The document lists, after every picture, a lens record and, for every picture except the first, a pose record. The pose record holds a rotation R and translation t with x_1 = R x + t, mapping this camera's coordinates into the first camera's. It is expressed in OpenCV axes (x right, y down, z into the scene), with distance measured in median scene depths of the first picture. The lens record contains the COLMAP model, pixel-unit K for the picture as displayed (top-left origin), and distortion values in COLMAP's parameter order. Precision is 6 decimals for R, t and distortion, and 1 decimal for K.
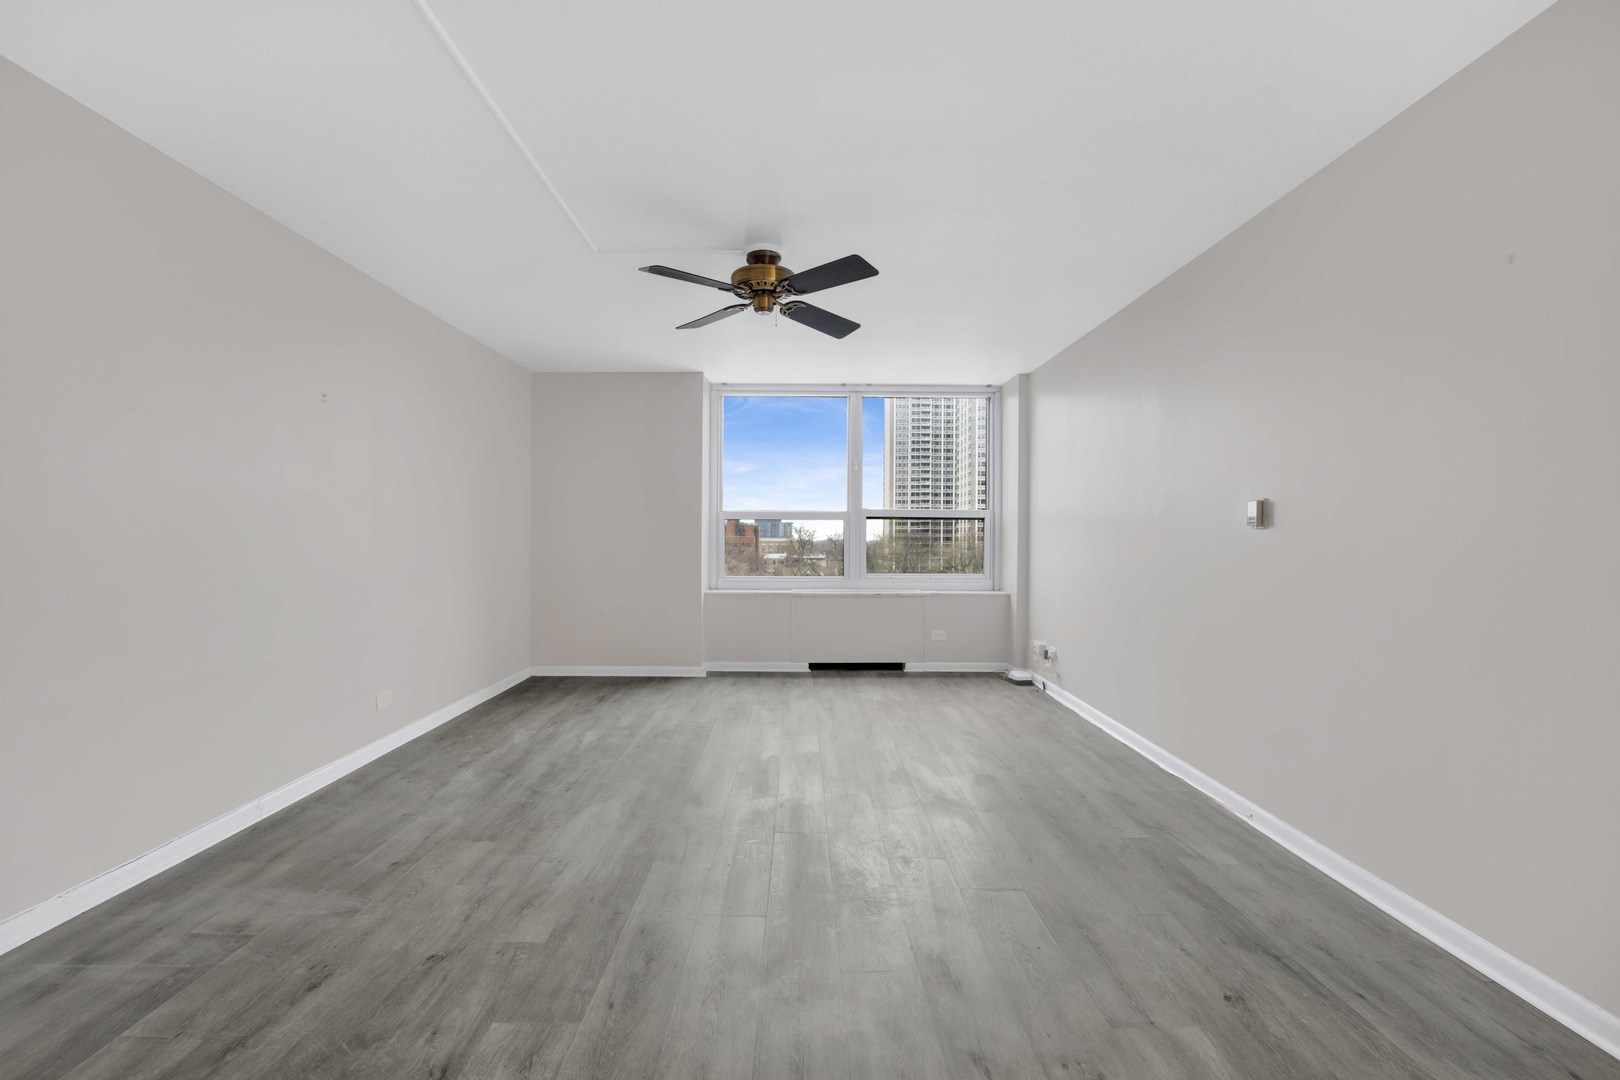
lens RADIAL K [[664.9, 0, 804.6], [0, 664.9, 540.8], [0, 0, 1]] dist [-0.022386, -0.000526]
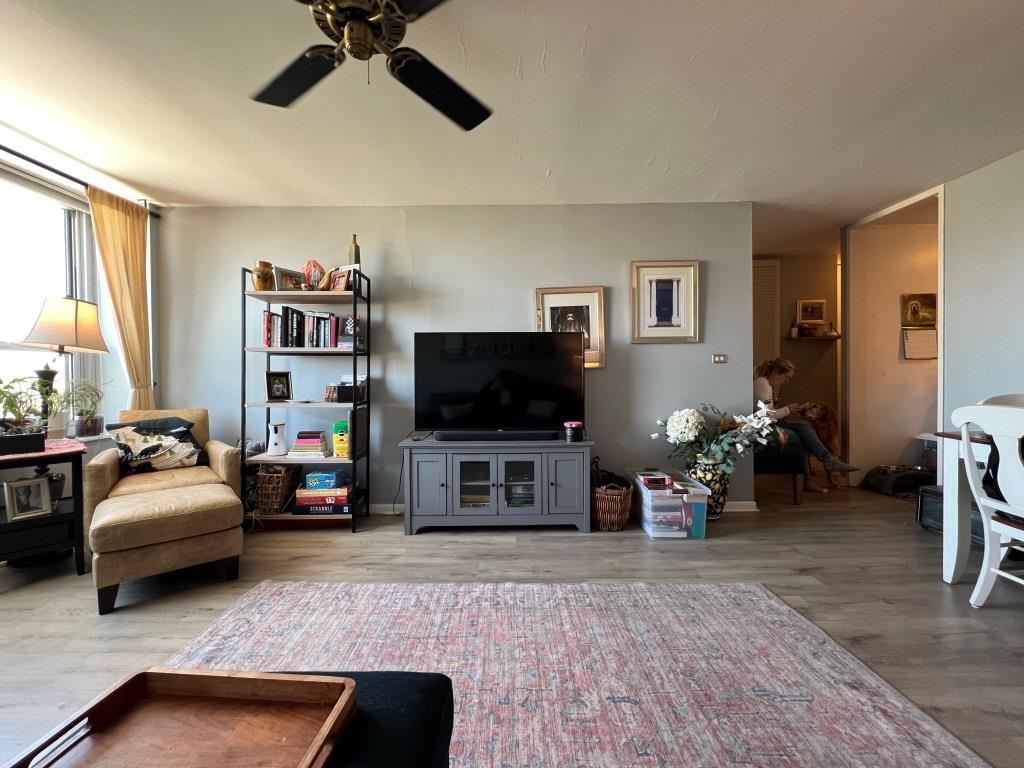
lens RADIAL K [[426.7, 0, 512.0], [0, 426.7, 384.0], [0, 0, 1]] dist [-0.002217, -0.000203]
pose [[0.013891, -0.025538, 0.999577, -0.470434], [0.017445, 0.999528, 0.025294, 0.007252], [-0.999751, 0.017086, 0.014330, 0.755263]]
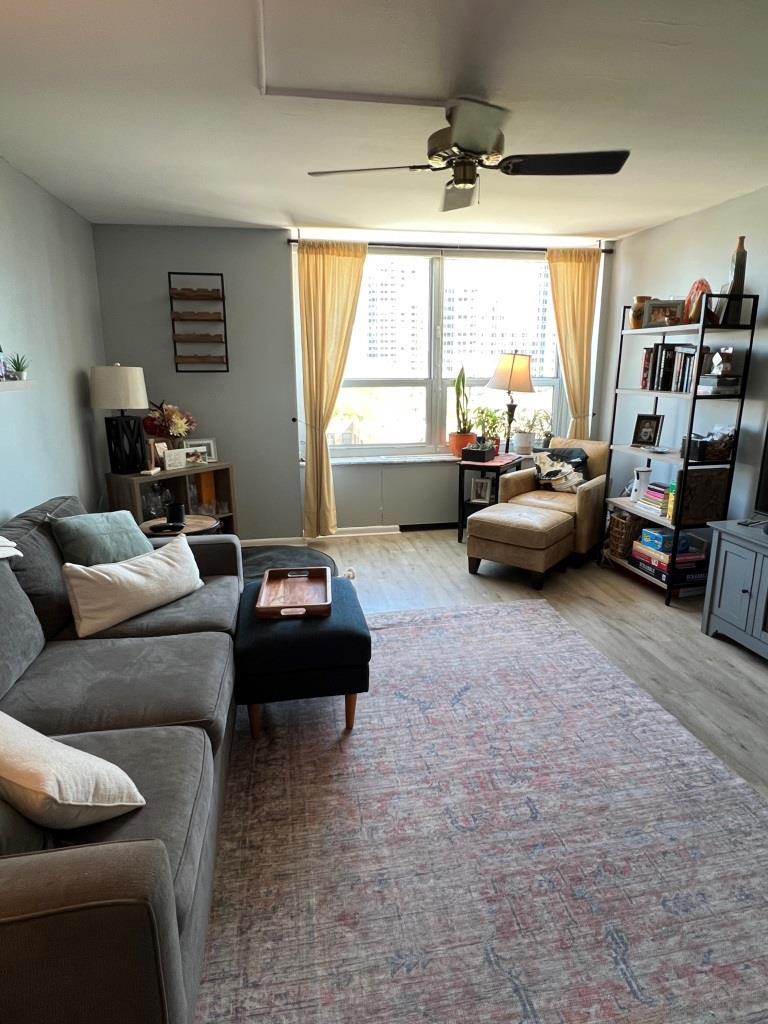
lens RADIAL K [[586.3, 0, 387.8], [0, 586.3, 515.4], [0, 0, 1]] dist [-0.002135, -0.000684]
pose [[0.985660, -0.047776, 0.161840, -0.273792], [0.008077, 0.971340, 0.237555, -0.093655], [-0.168551, -0.232841, 0.957797, 0.177472]]
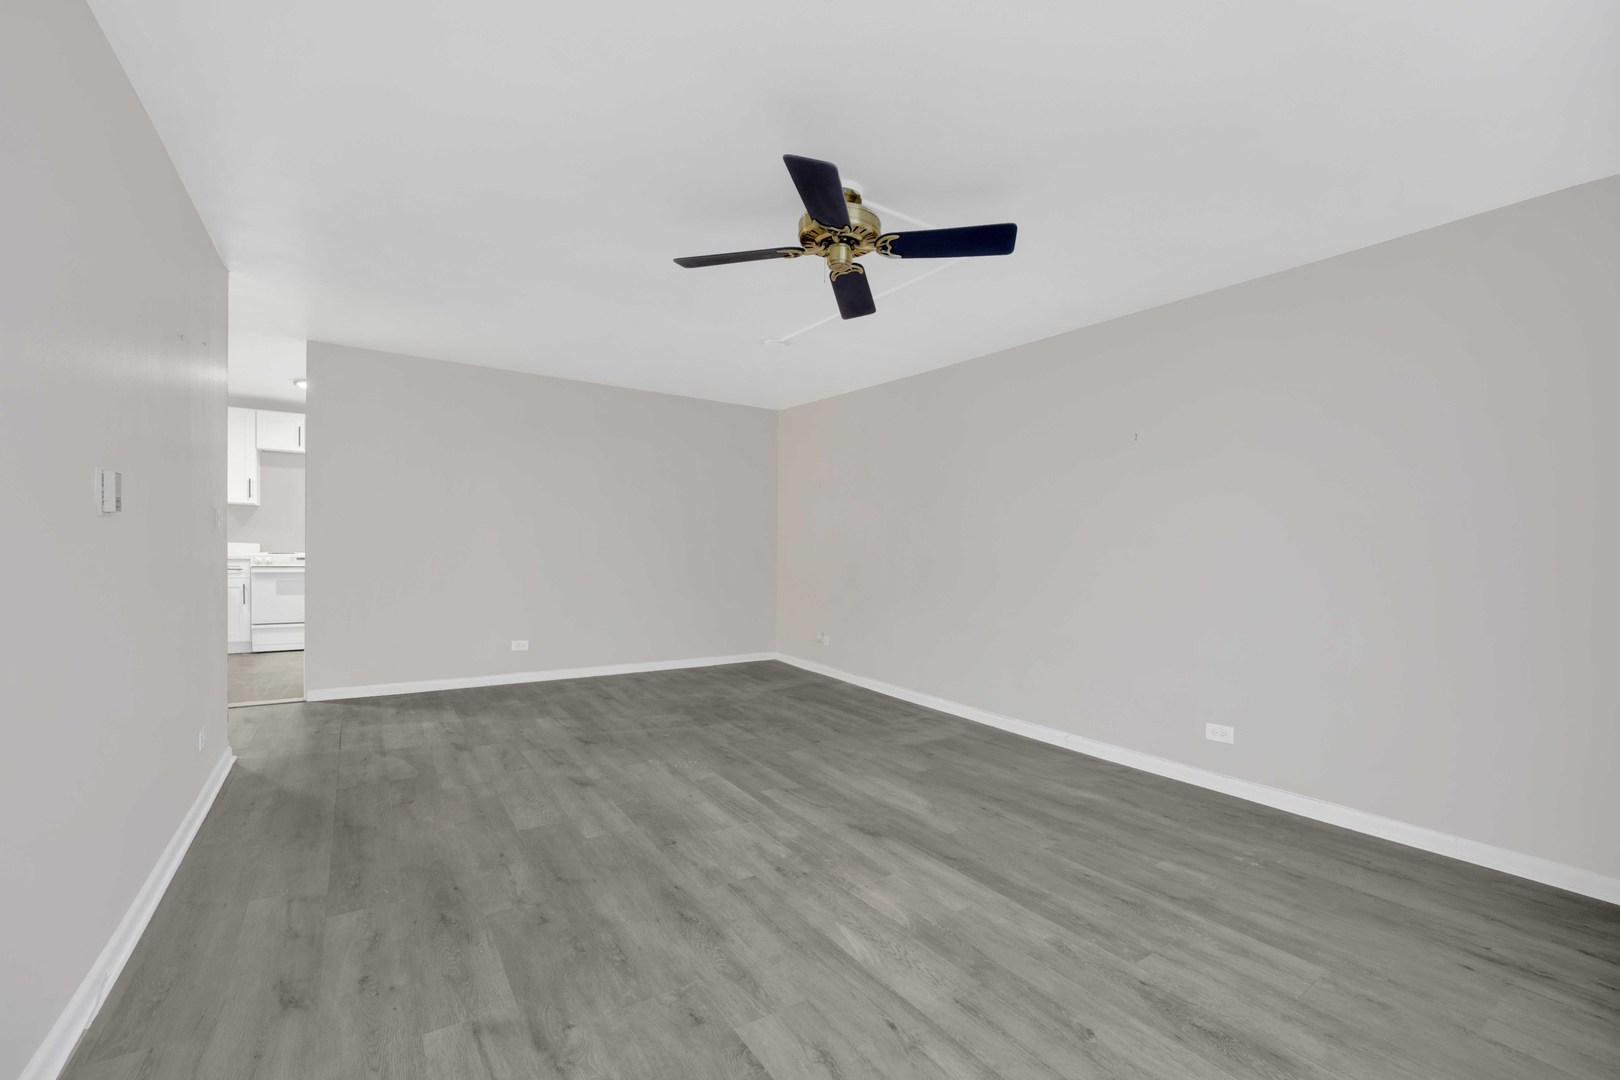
lens RADIAL K [[664.9, 0, 804.6], [0, 664.9, 540.8], [0, 0, 1]] dist [-0.022386, -0.000526]
pose [[-0.833233, -0.025711, -0.552324, 0.373699], [-0.025614, 0.999641, -0.007894, -0.005843], [0.552328, 0.007569, -0.833592, 1.495226]]
